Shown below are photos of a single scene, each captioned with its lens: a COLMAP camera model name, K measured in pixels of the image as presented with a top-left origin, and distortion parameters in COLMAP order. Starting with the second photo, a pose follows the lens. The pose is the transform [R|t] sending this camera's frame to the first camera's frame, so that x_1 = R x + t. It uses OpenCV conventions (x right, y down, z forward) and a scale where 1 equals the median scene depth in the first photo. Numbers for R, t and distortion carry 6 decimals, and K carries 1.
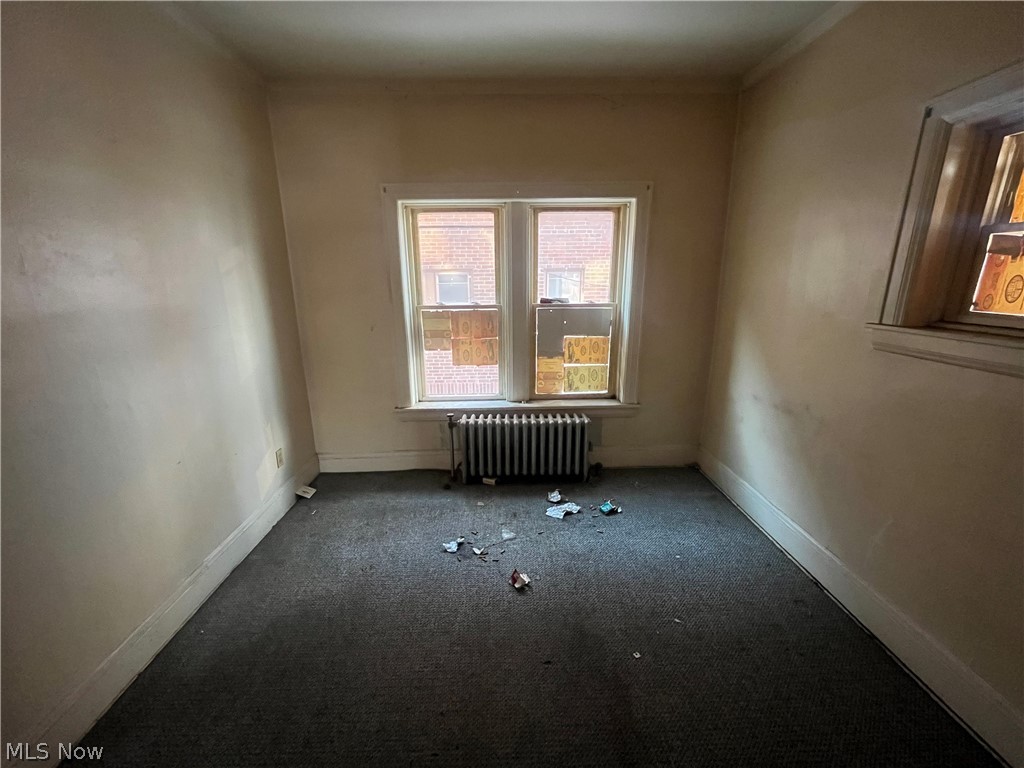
lens RADIAL K [[412.5, 0, 505.1], [0, 412.5, 378.3], [0, 0, 1]] dist [-0.004110, 0.000035]
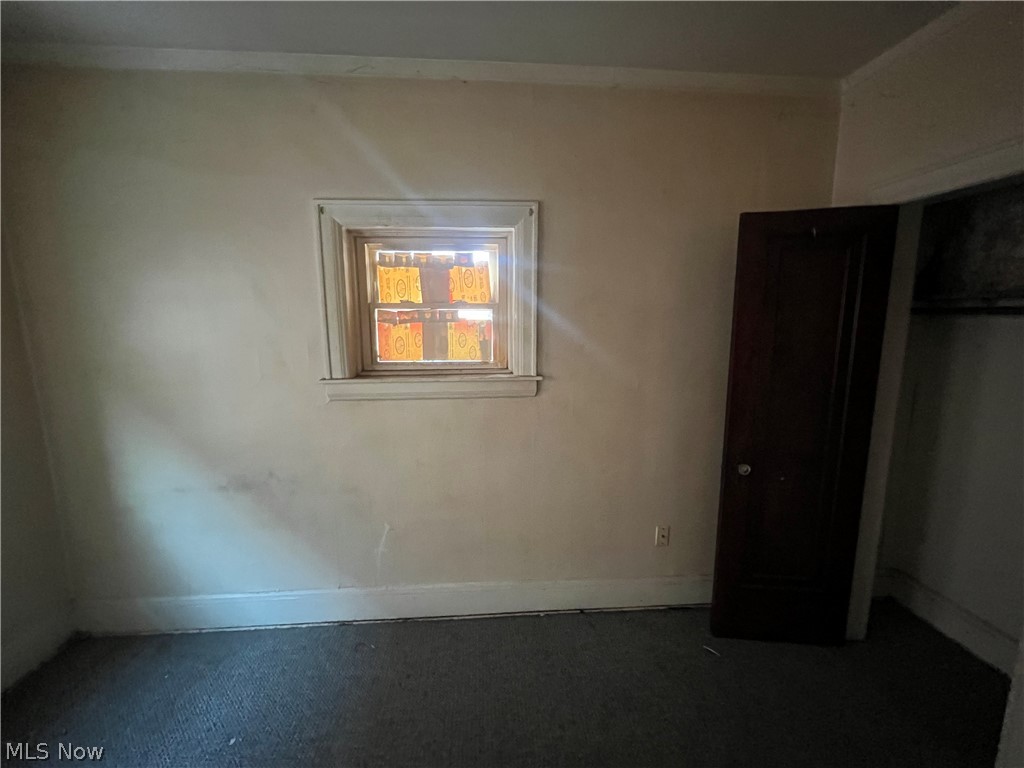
lens RADIAL K [[412.5, 0, 510.2], [0, 412.5, 379.8], [0, 0, 1]] dist [-0.004110, 0.000035]
pose [[-0.045830, -0.133949, 0.989928, -0.242084], [0.246399, 0.958835, 0.141149, -0.157899], [-0.968084, 0.250386, -0.010938, 0.487815]]
